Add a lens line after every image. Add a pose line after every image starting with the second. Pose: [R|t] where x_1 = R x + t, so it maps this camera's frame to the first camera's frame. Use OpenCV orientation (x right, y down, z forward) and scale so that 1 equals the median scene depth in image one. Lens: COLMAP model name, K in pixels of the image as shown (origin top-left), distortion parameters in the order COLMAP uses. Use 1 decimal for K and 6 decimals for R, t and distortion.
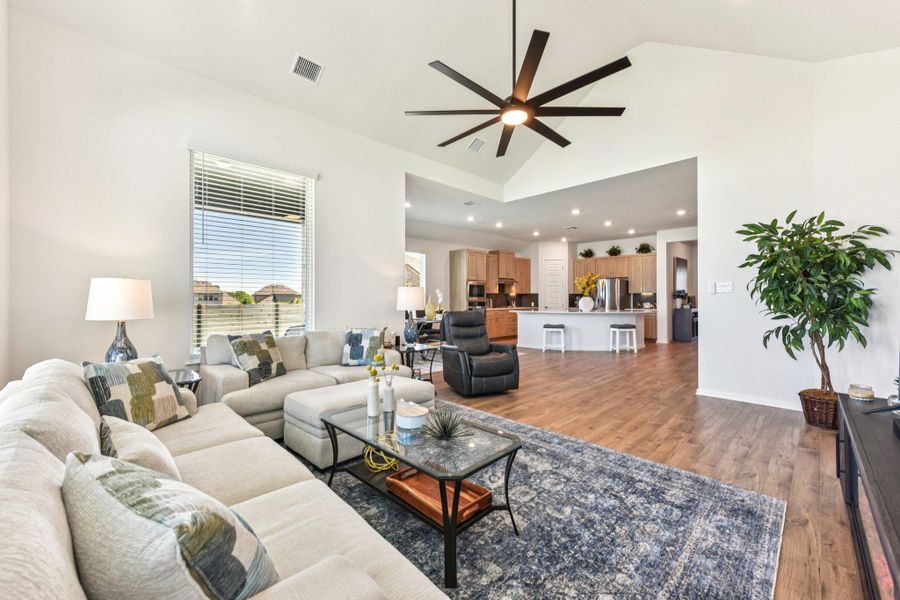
lens RADIAL K [[355.1, 0, 455.3], [0, 355.1, 298.3], [0, 0, 1]] dist [0.006138, -0.002291]
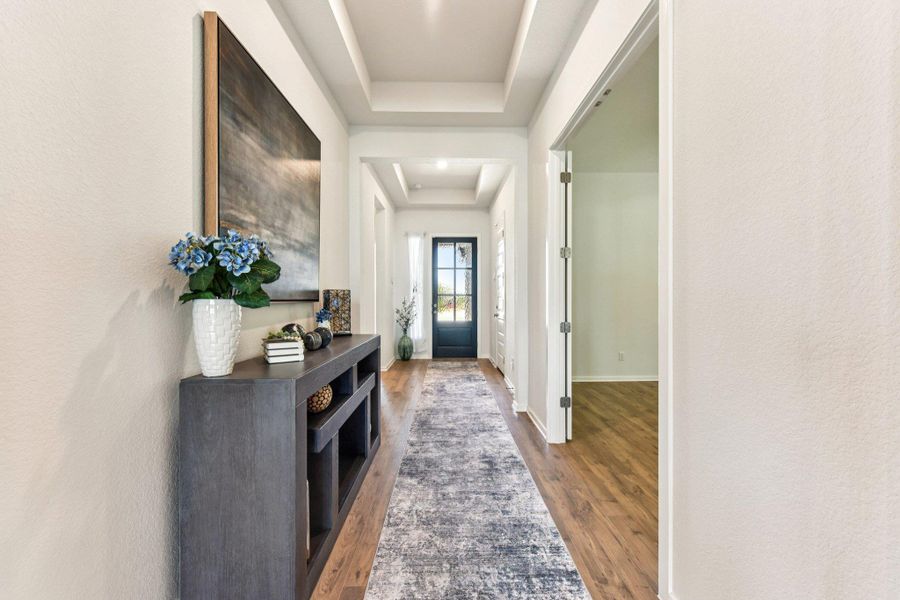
lens RADIAL K [[355.1, 0, 451.1], [0, 355.1, 300.2], [0, 0, 1]] dist [0.006138, -0.002291]
pose [[0.691075, -0.002685, 0.722778, 0.566402], [0.001794, 0.999996, 0.002001, 0.000256], [-0.722780, -0.000086, 0.691078, 0.809496]]
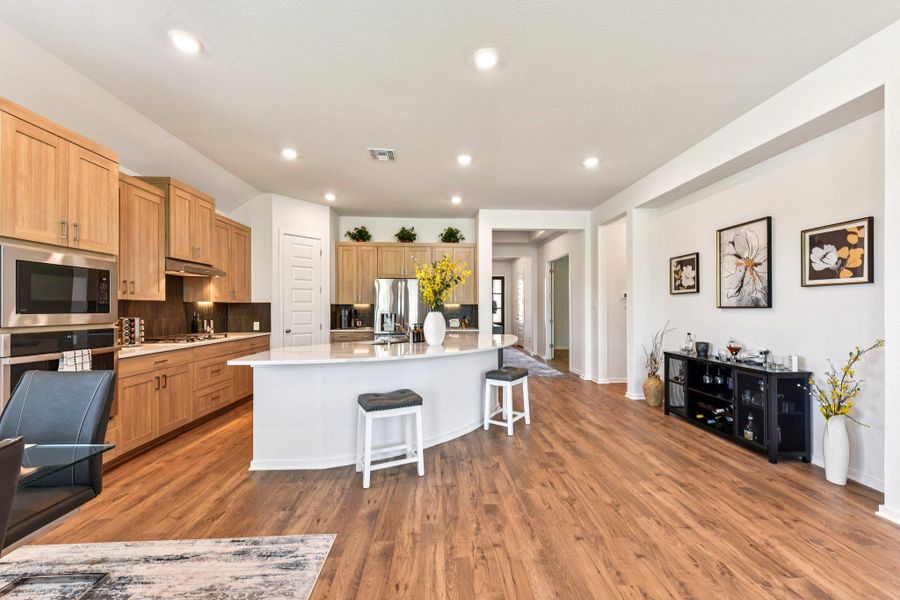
lens RADIAL K [[355.1, 0, 454.4], [0, 355.1, 307.5], [0, 0, 1]] dist [0.006138, -0.002291]
pose [[0.660378, 0.002554, 0.750929, 0.045156], [-0.000715, 0.999996, -0.002772, -0.006770], [-0.750933, 0.001293, 0.660377, 0.553328]]
